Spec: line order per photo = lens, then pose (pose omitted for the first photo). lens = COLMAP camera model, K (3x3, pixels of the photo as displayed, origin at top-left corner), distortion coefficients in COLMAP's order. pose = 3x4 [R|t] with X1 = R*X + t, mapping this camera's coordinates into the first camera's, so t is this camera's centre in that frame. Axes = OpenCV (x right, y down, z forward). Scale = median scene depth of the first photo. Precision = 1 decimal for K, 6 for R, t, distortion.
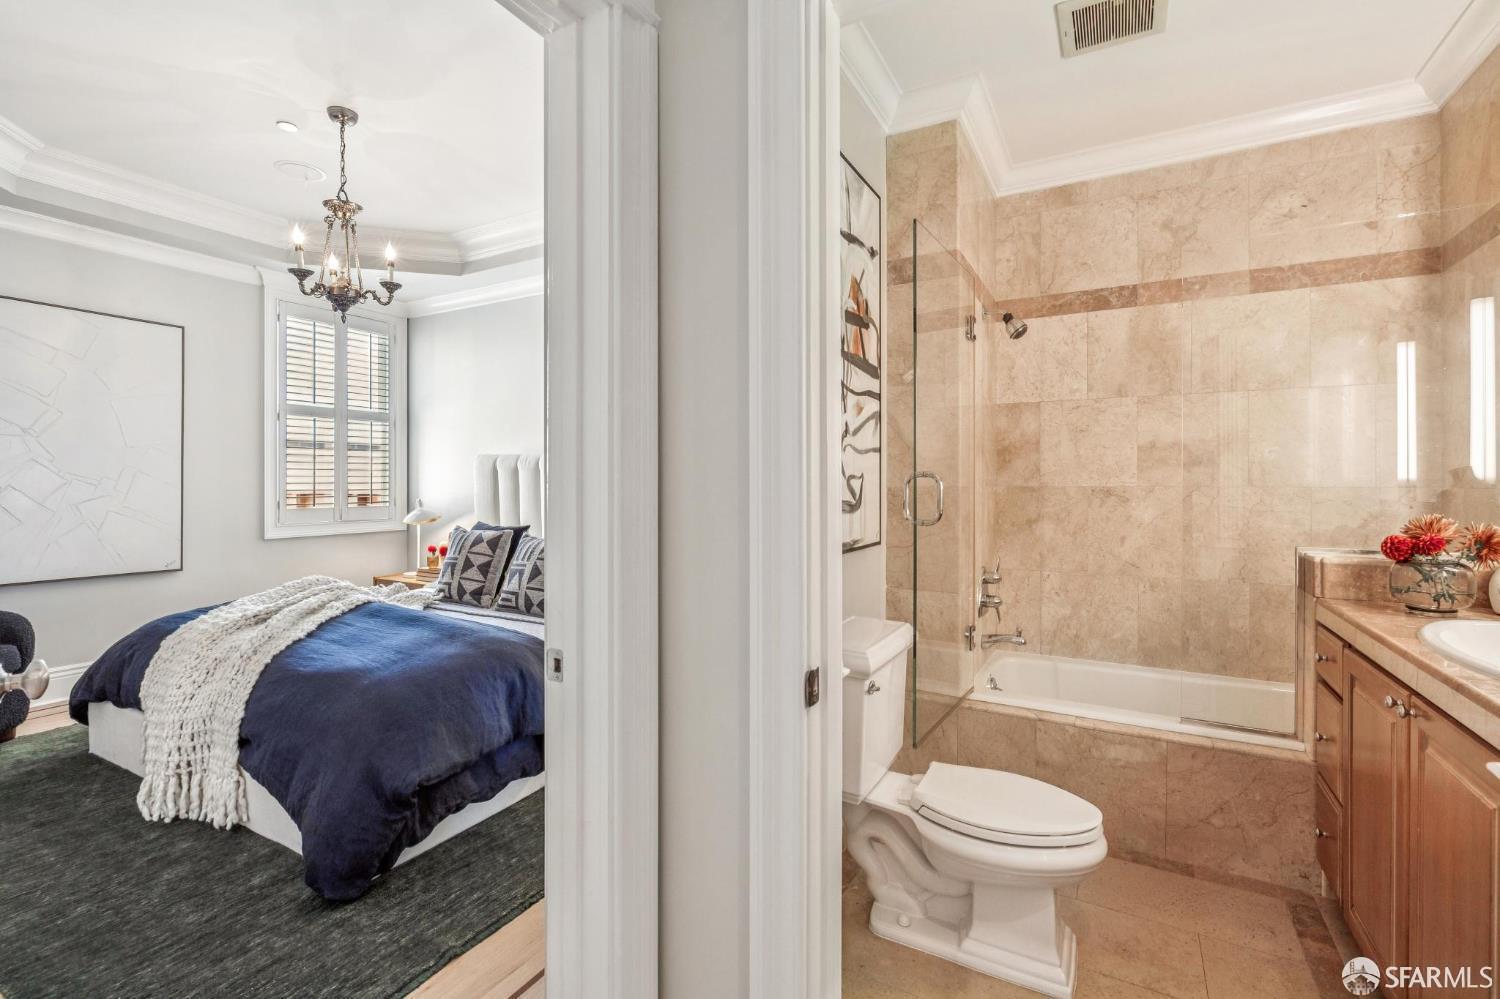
lens RADIAL K [[645.9, 0, 757.5], [0, 645.9, 488.0], [0, 0, 1]] dist [-0.004835, 0.001586]
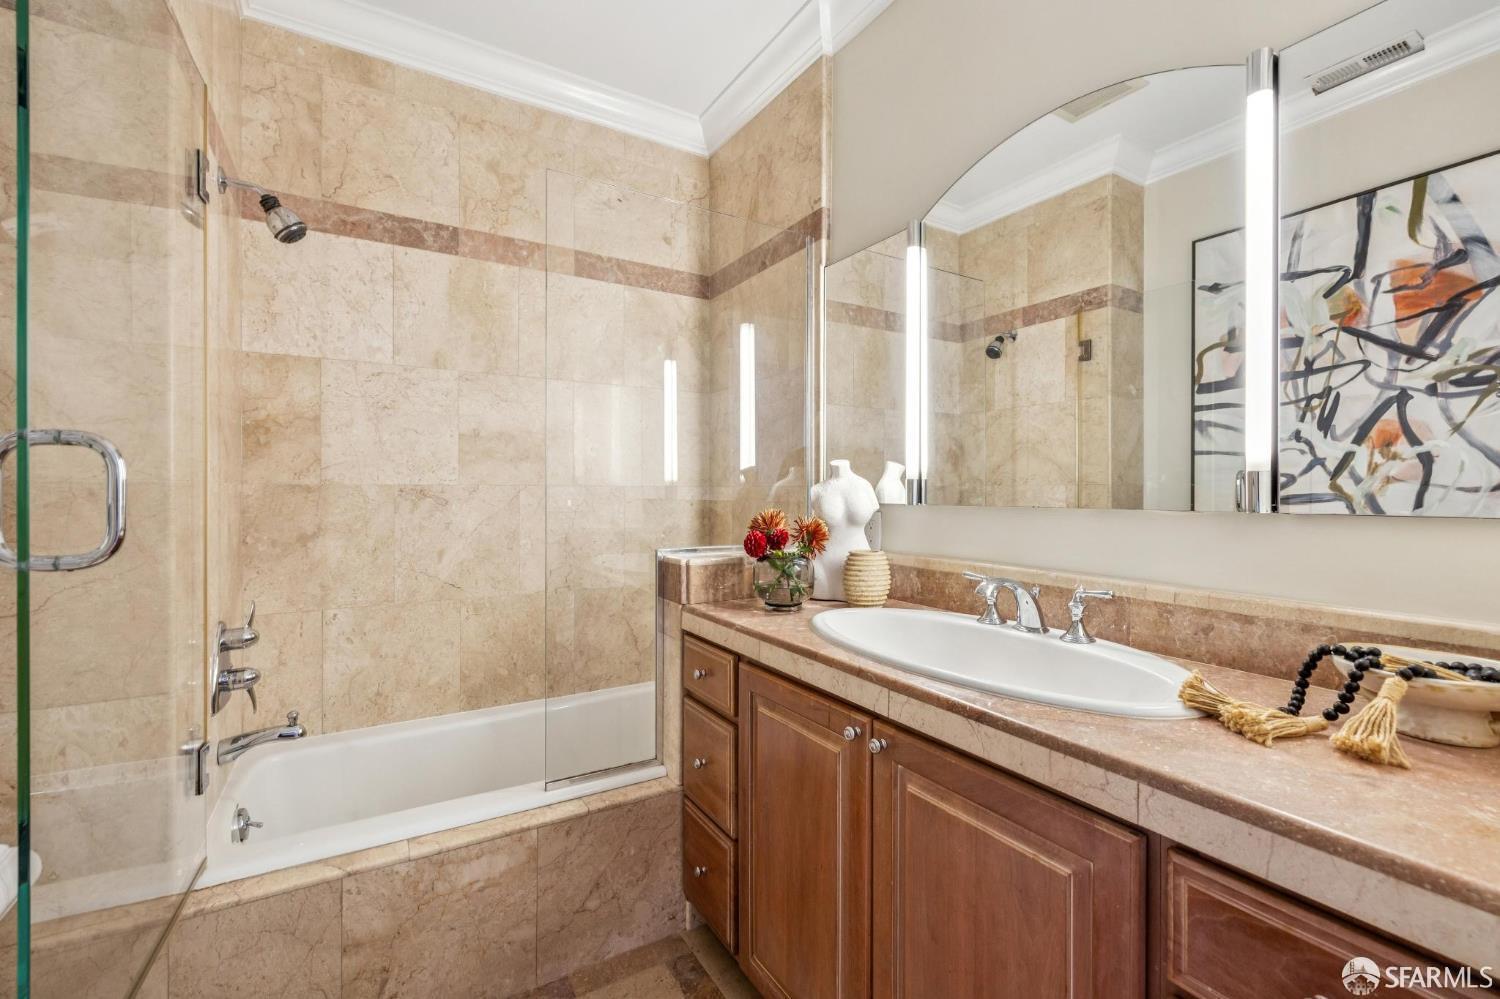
lens RADIAL K [[645.9, 0, 761.6], [0, 645.9, 491.6], [0, 0, 1]] dist [-0.004835, 0.001586]
pose [[0.489961, -0.000796, 0.871744, 0.088820], [0.004427, 0.999989, -0.001575, 0.009053], [-0.871733, 0.004631, 0.489959, 0.308402]]
